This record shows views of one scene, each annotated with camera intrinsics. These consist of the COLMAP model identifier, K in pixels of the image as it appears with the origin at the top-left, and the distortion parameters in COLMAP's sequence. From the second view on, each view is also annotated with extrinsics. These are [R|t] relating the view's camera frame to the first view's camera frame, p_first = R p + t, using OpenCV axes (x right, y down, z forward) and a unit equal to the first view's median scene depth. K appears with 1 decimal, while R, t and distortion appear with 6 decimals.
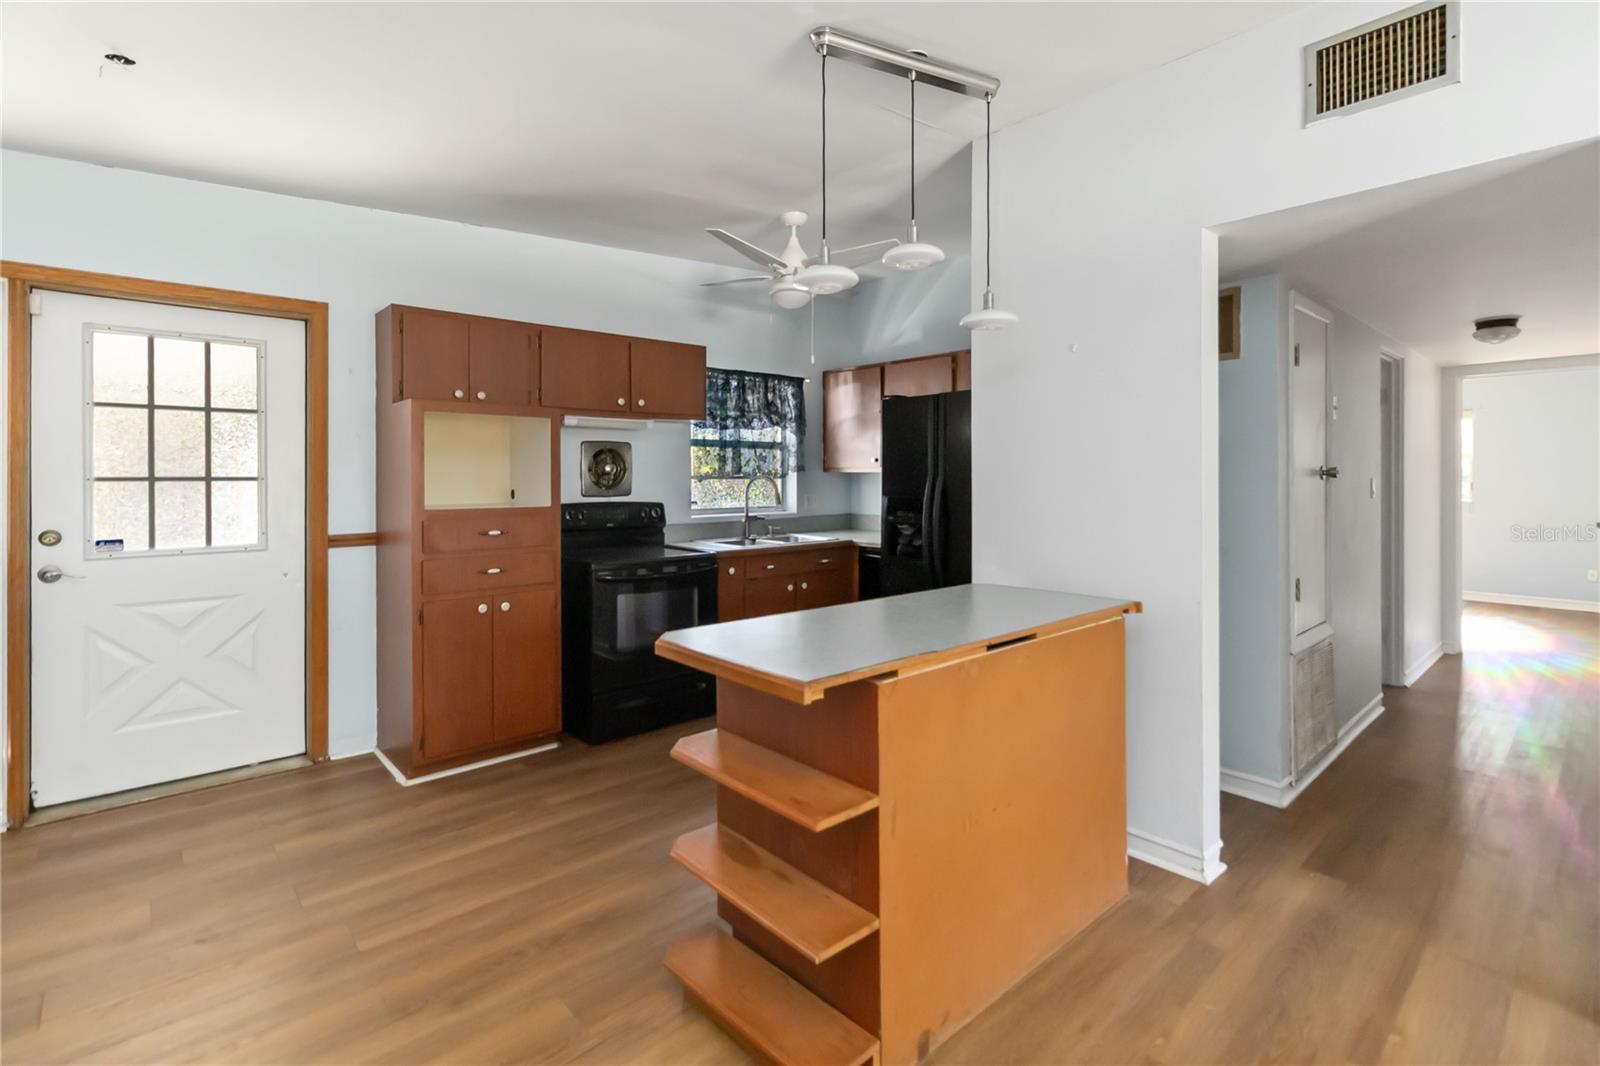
lens RADIAL K [[750.7, 0, 798.6], [0, 750.7, 478.3], [0, 0, 1]] dist [0.000702, 0.000183]
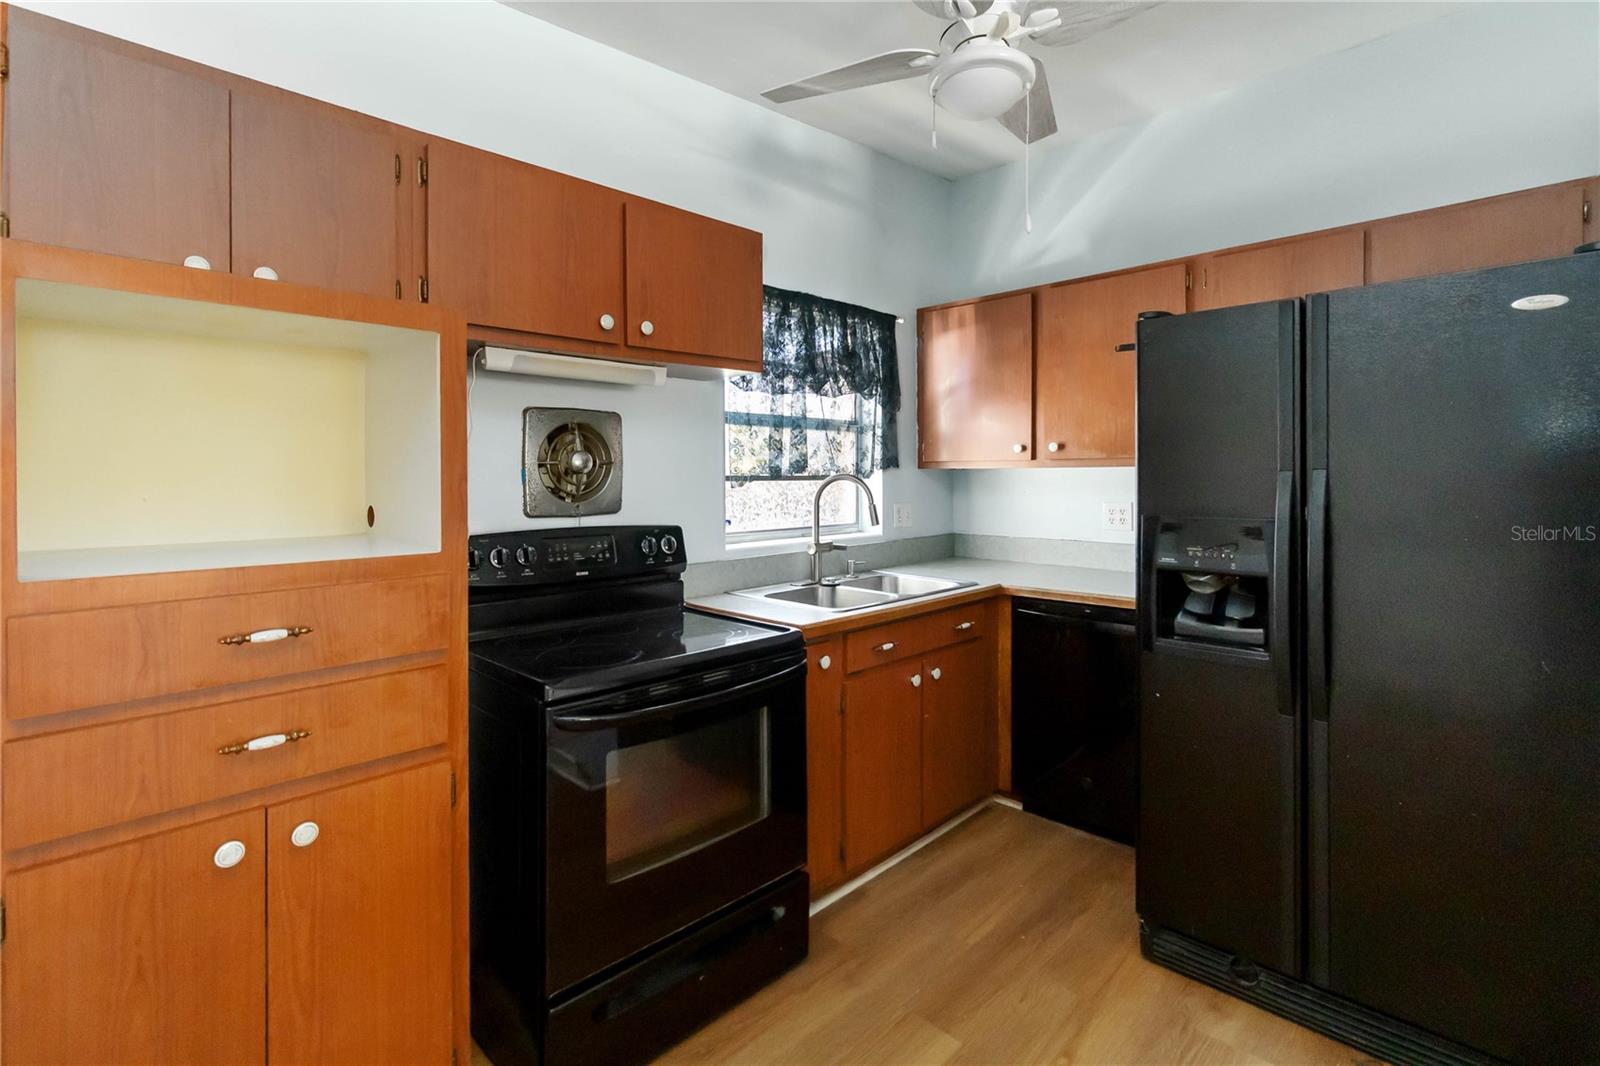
lens RADIAL K [[750.7, 0, 798.6], [0, 750.7, 478.3], [0, 0, 1]] dist [0.000702, 0.000183]
pose [[0.998411, -0.003584, 0.056246, -0.120041], [0.003610, 0.999993, -0.000354, -0.000812], [-0.056244, 0.000556, 0.998417, 0.436454]]
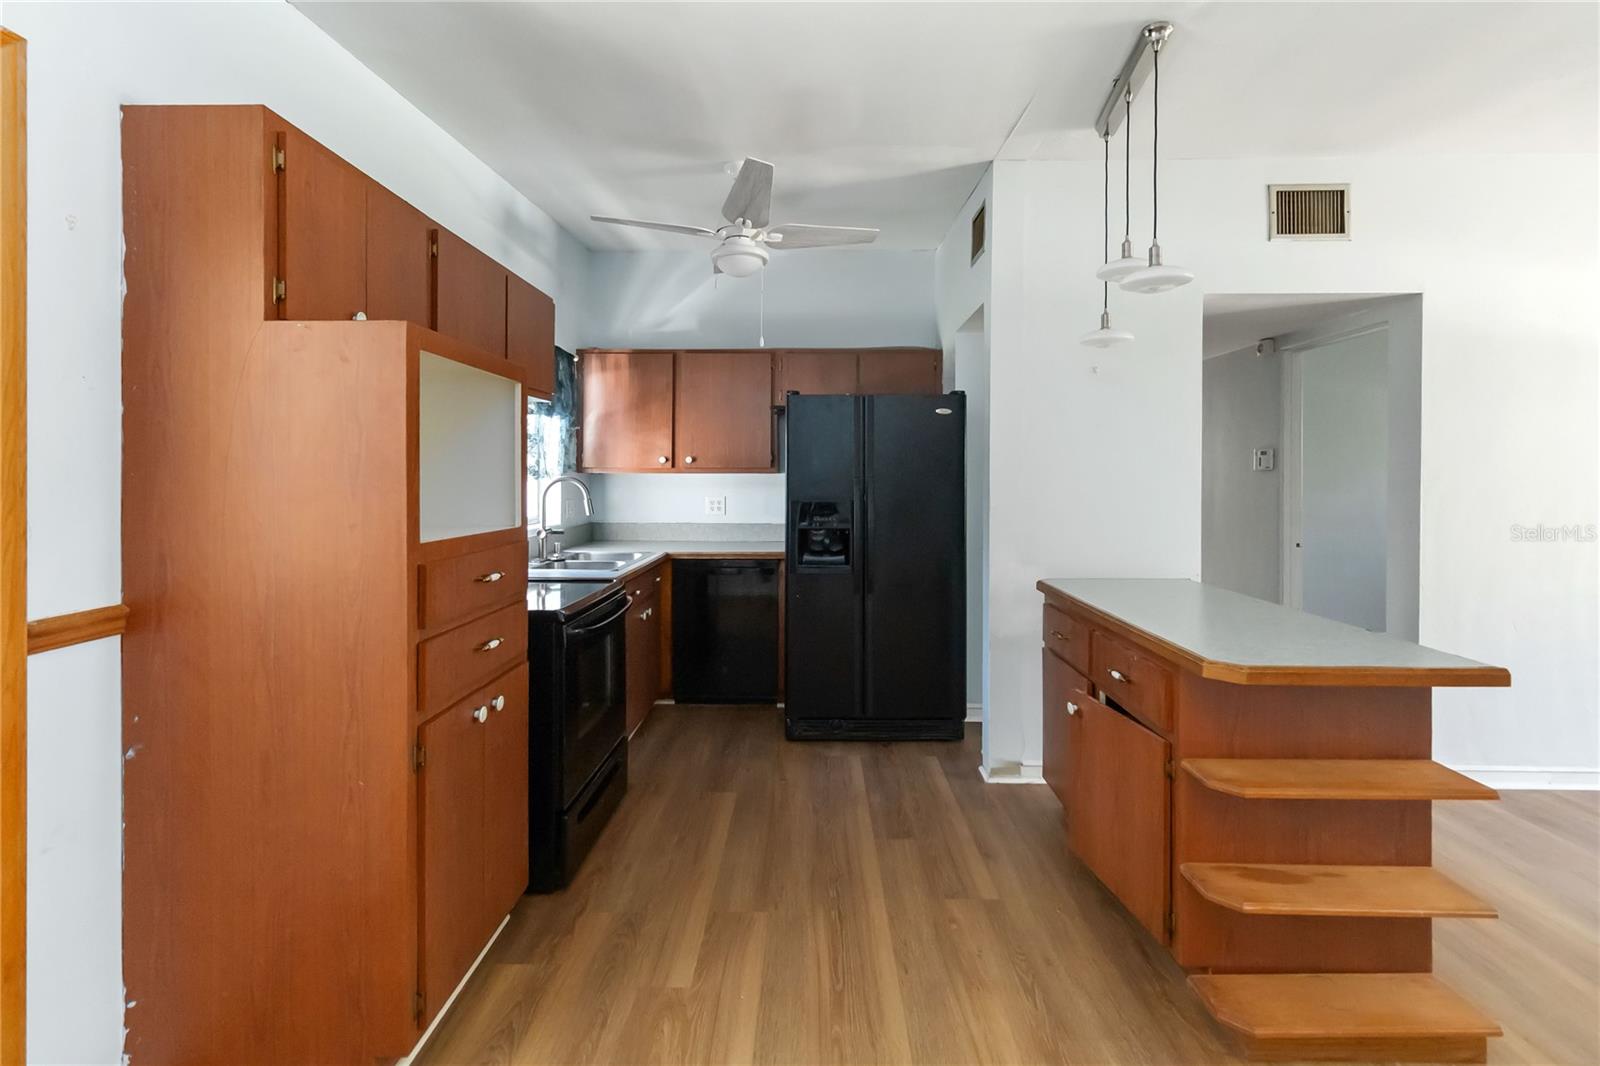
lens RADIAL K [[750.7, 0, 798.6], [0, 750.7, 478.3], [0, 0, 1]] dist [0.000702, 0.000183]
pose [[0.686196, 0.004959, 0.727400, -0.461116], [-0.003167, 0.999988, -0.003830, 0.000058], [-0.727410, 0.000324, 0.686204, 0.306932]]
